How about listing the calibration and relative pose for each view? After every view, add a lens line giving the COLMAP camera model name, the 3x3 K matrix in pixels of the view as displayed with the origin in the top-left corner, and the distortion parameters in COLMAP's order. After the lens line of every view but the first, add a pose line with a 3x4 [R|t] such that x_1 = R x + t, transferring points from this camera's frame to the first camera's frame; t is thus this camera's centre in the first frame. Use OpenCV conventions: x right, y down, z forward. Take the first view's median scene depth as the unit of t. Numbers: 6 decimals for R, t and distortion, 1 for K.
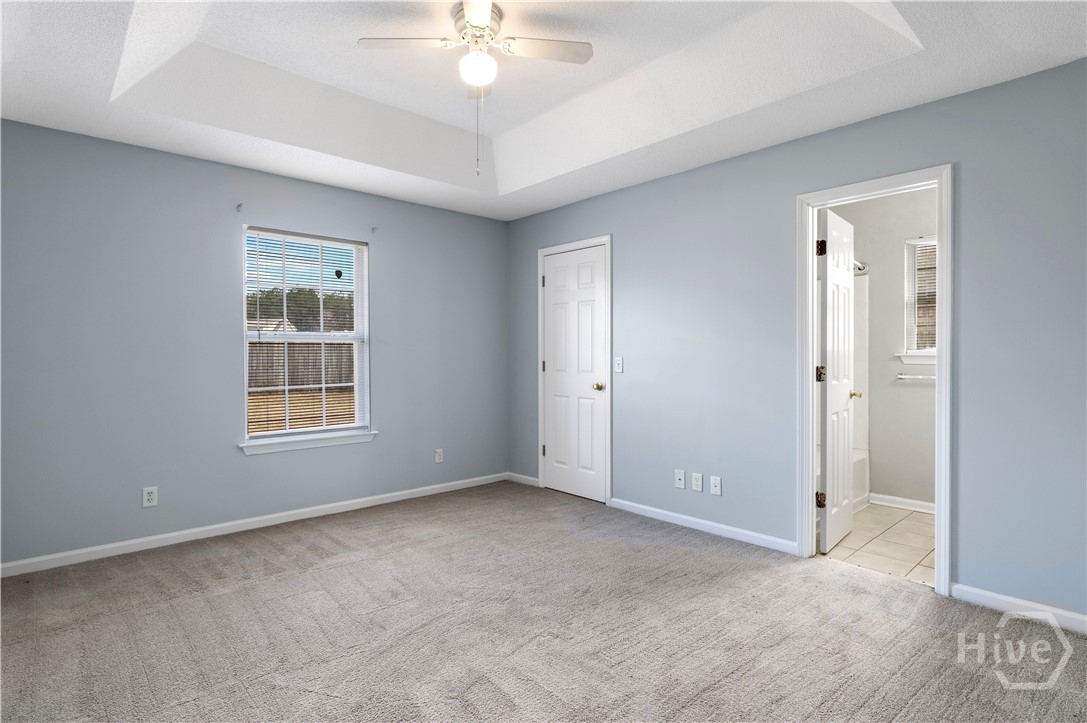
lens RADIAL K [[555.1, 0, 542.0], [0, 555.1, 356.0], [0, 0, 1]] dist [-0.000921, 0.000645]
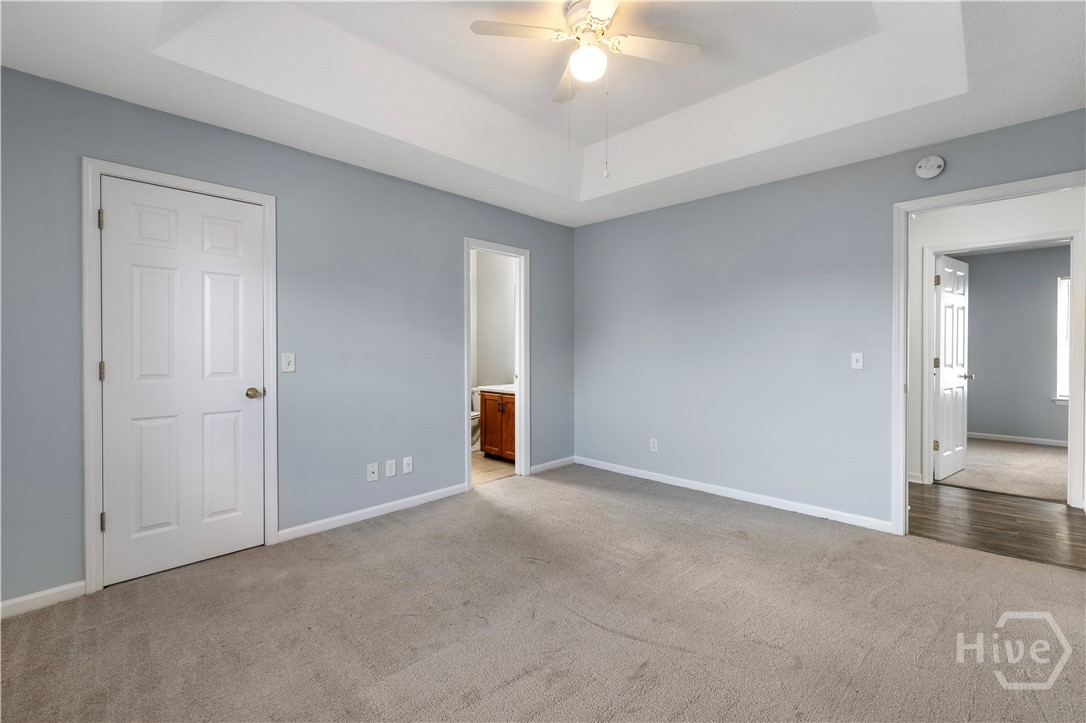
lens RADIAL K [[459.4, 0, 542.2], [0, 459.4, 355.5], [0, 0, 1]] dist [0.001016, 0.000250]
pose [[-0.051753, -0.010557, 0.998604, -0.607058], [0.007165, 0.999914, 0.010942, 0.000891], [-0.998634, 0.007721, -0.051673, 0.733418]]
